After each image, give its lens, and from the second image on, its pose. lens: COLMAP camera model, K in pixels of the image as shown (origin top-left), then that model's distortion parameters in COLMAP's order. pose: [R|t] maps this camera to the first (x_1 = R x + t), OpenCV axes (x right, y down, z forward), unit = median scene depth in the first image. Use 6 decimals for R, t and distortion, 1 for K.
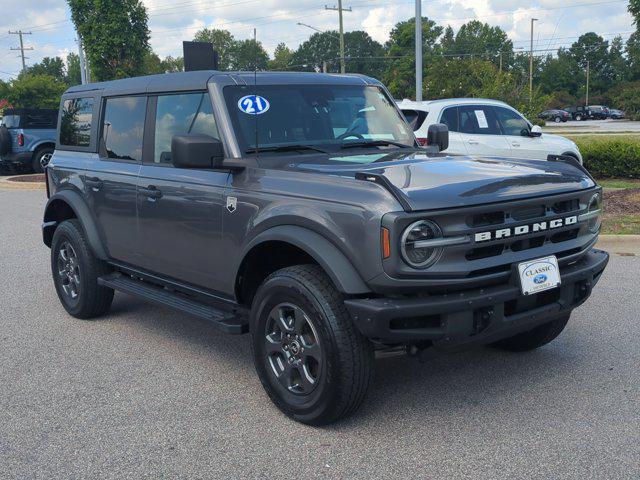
lens RADIAL K [[796.0, 0, 320.0], [0, 796.0, 240.0], [0, 0, 1]] dist [-0.007213, -0.001819]
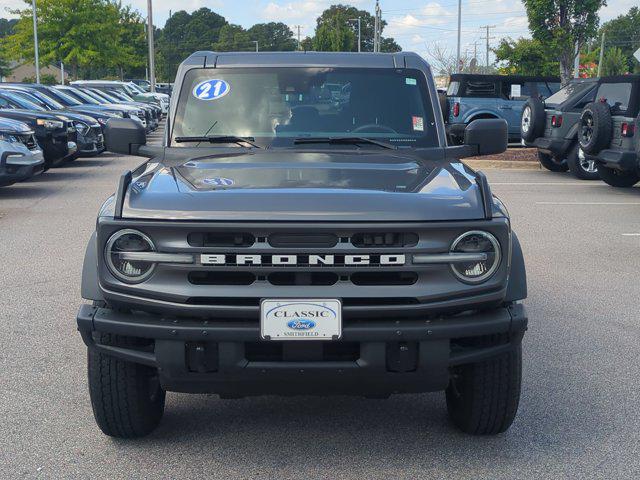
lens RADIAL K [[981.9, 0, 320.0], [0, 981.9, 240.0], [0, 0, 1]] dist [0.030744, 0.038489]
pose [[0.769494, 0.129428, -0.625402, 0.884359], [-0.123775, 0.990906, 0.052777, -0.087782], [0.626545, 0.036798, 0.778516, 0.243465]]
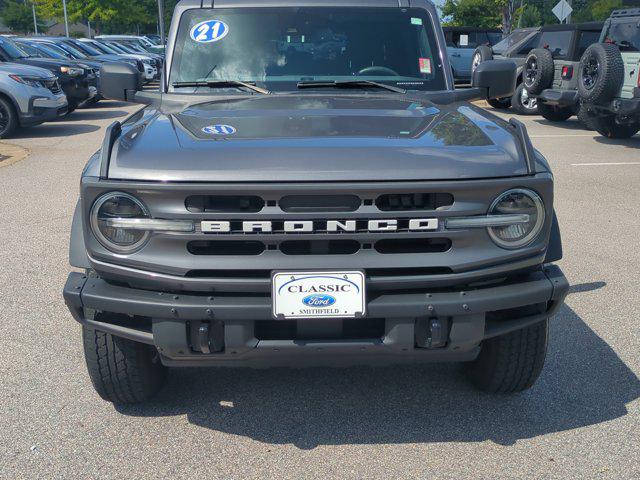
lens RADIAL K [[738.7, 0, 312.8], [0, 738.7, 241.6], [0, 0, 1]] dist [0.030865, 0.024527]
pose [[0.784470, 0.186843, -0.591352, 0.636084], [-0.114265, 0.980757, 0.158299, -0.101166], [0.609550, -0.056610, 0.790724, 0.487503]]
